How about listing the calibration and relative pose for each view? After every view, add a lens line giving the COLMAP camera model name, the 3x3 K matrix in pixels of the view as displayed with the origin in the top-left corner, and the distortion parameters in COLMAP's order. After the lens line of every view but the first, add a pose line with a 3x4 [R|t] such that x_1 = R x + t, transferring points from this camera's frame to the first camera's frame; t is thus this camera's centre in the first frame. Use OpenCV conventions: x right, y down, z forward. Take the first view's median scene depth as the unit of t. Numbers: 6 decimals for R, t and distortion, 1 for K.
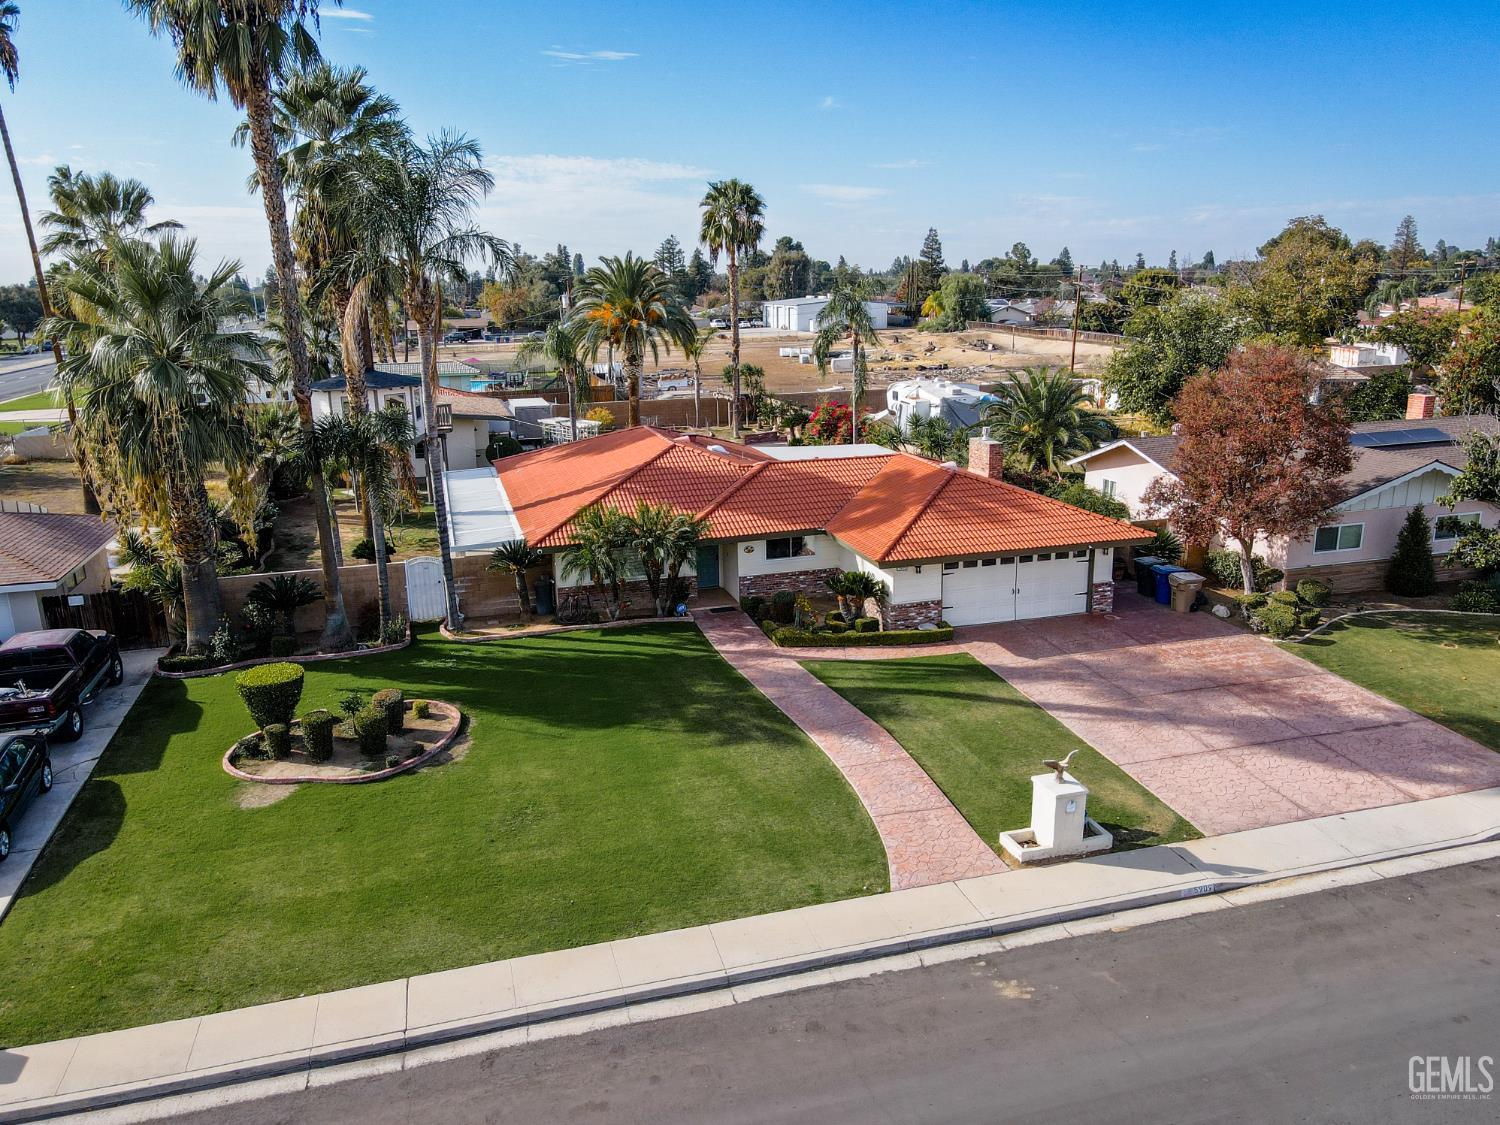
lens RADIAL K [[1104.5, 0, 749.2], [0, 1104.5, 563.0], [0, 0, 1]] dist [0.007428, 0.016205]
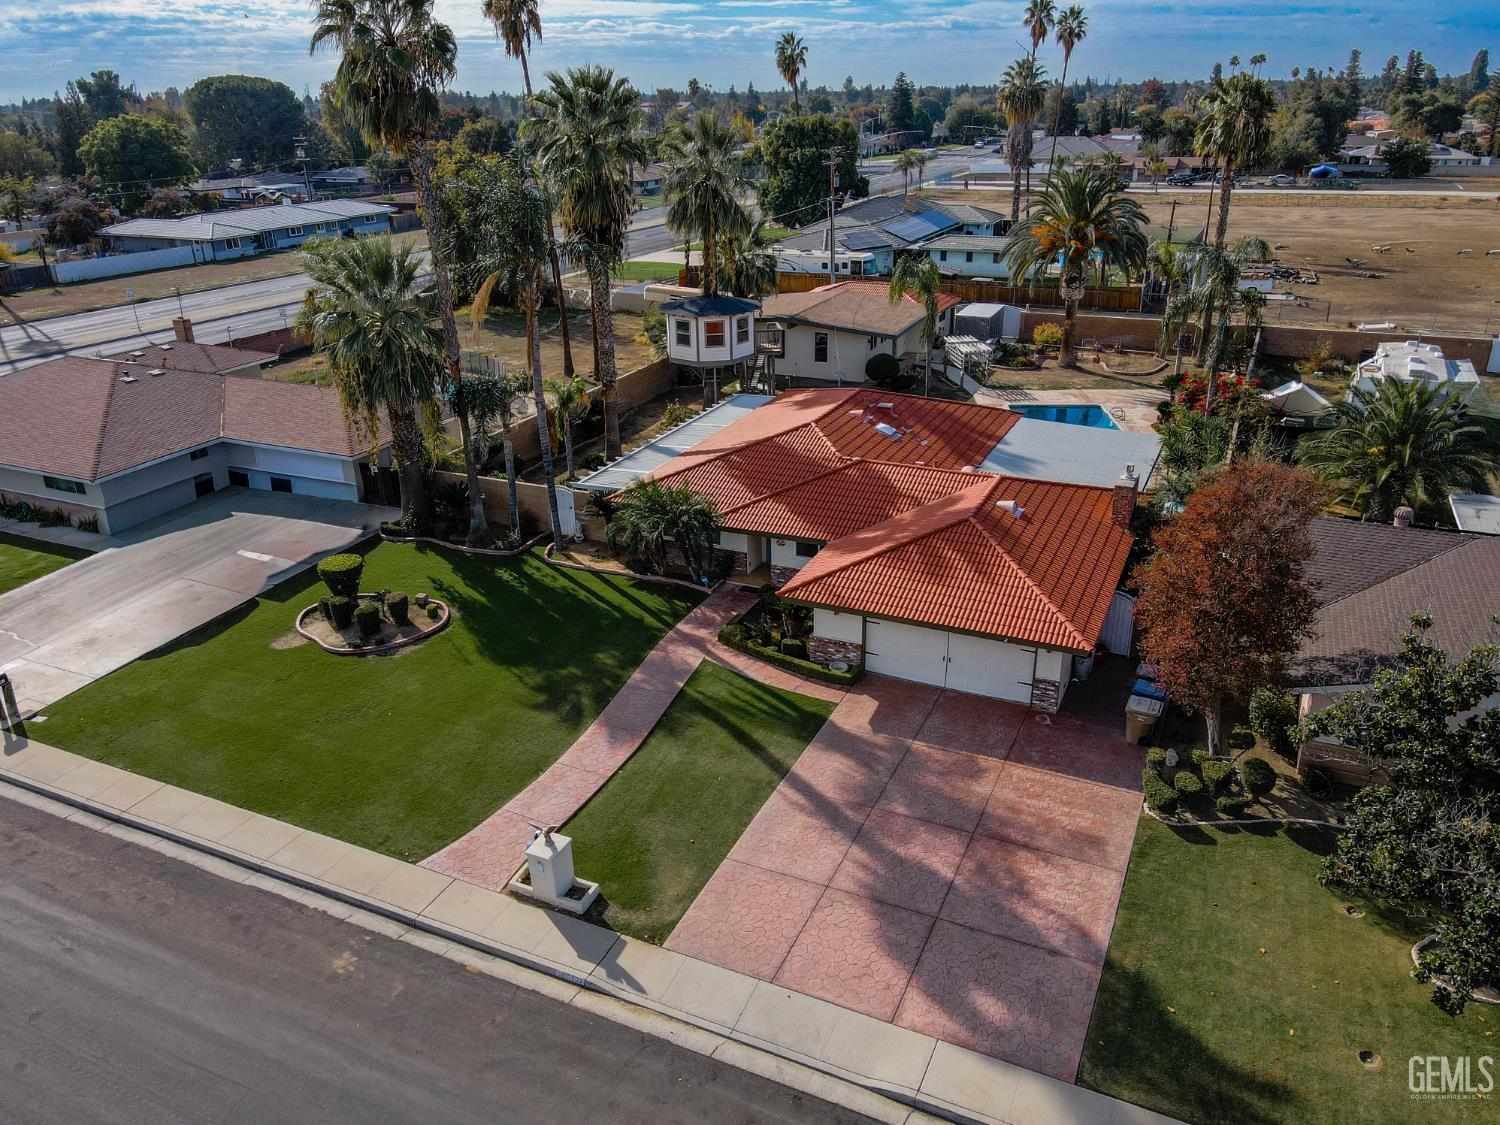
lens RADIAL K [[1104.5, 0, 748.7], [0, 1104.5, 555.6], [0, 0, 1]] dist [0.007428, 0.016205]
pose [[0.753061, 0.258301, -0.605128, 0.777762], [-0.159050, 0.963906, 0.213514, -0.276555], [0.638438, -0.064543, 0.766963, 0.184252]]
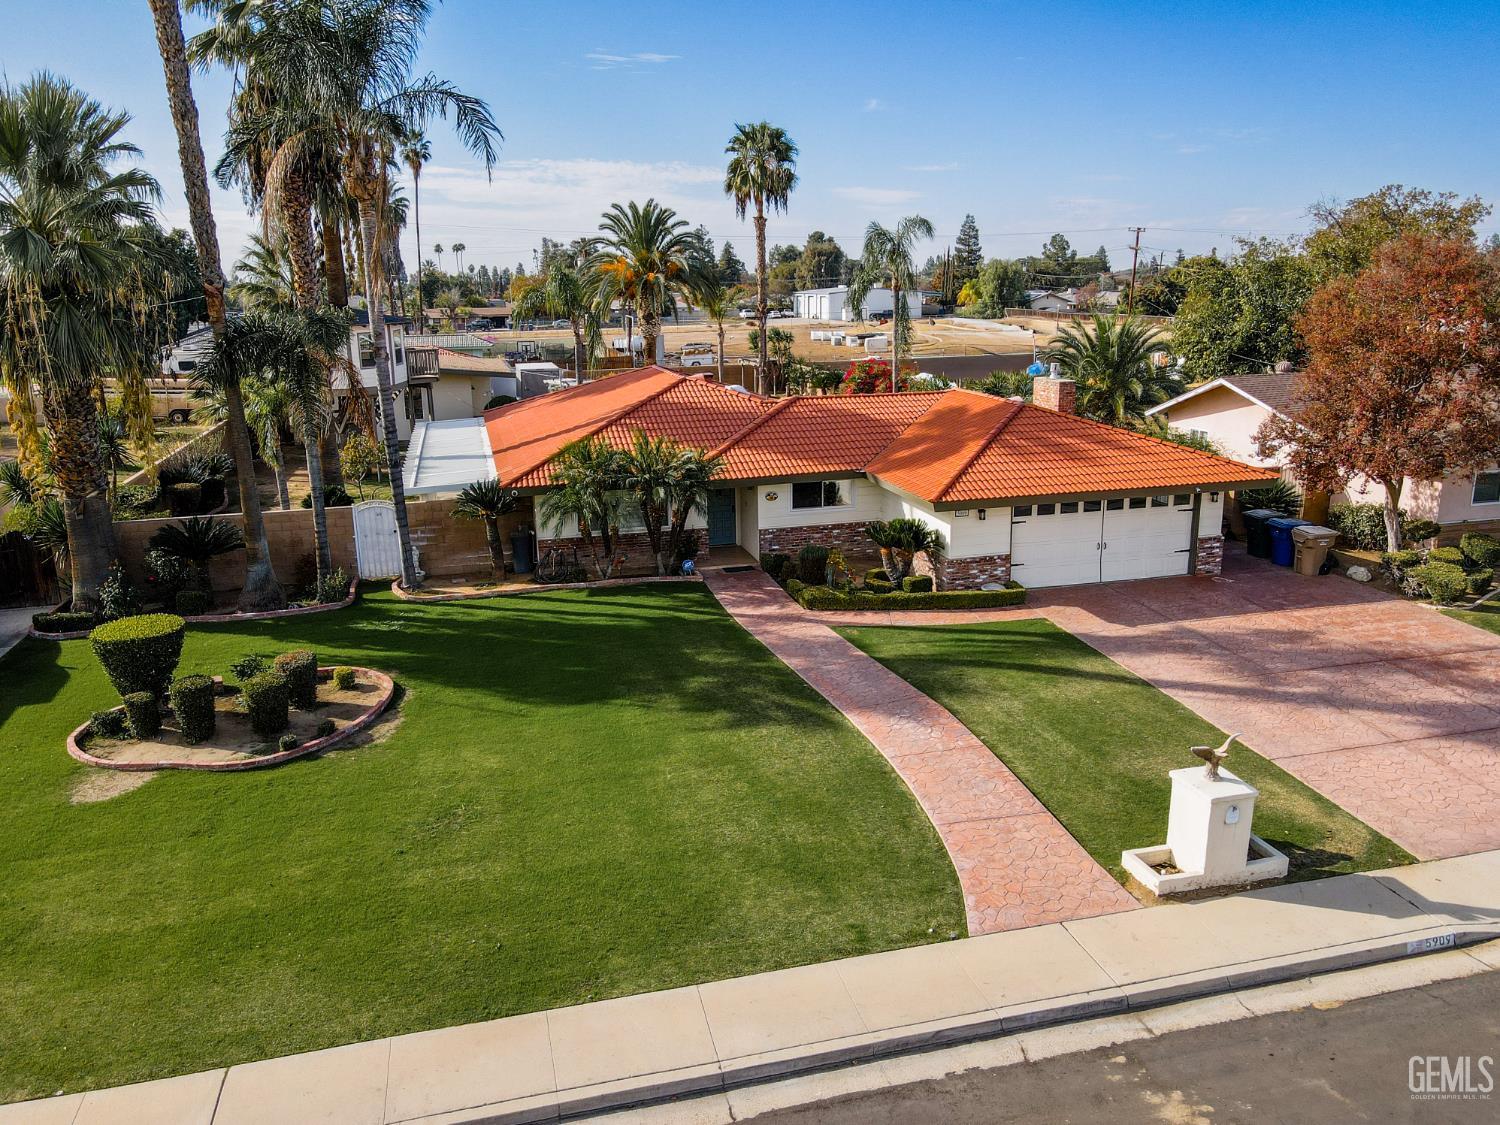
lens RADIAL K [[1104.5, 0, 750.9], [0, 1104.5, 560.1], [0, 0, 1]] dist [0.007428, 0.016205]
pose [[0.999651, 0.007476, -0.025325, 0.006836], [-0.007620, 0.999955, -0.005630, 0.048992], [0.025281, 0.005821, 0.999663, 0.218940]]
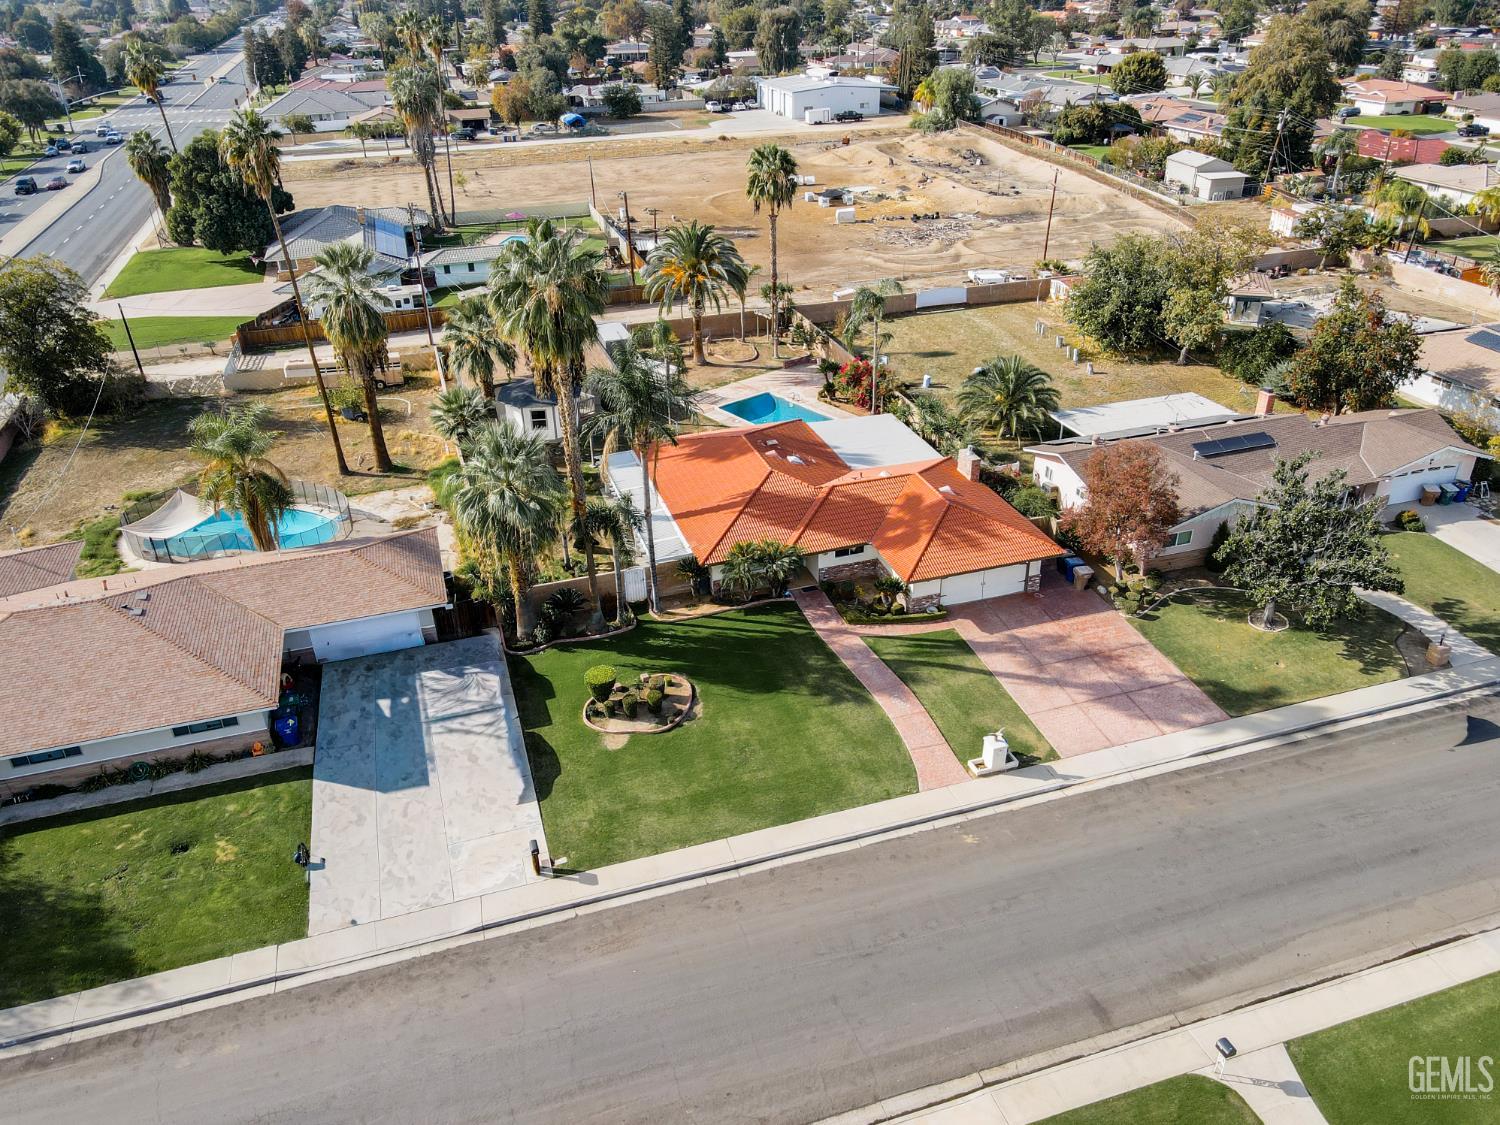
lens RADIAL K [[1104.5, 0, 751.2], [0, 1104.5, 566.2], [0, 0, 1]] dist [0.007428, 0.016205]
pose [[0.999638, -0.016559, 0.021193, -0.181092], [0.010676, 0.967564, 0.252400, -0.509441], [-0.024685, -0.252083, 0.967391, -0.752619]]
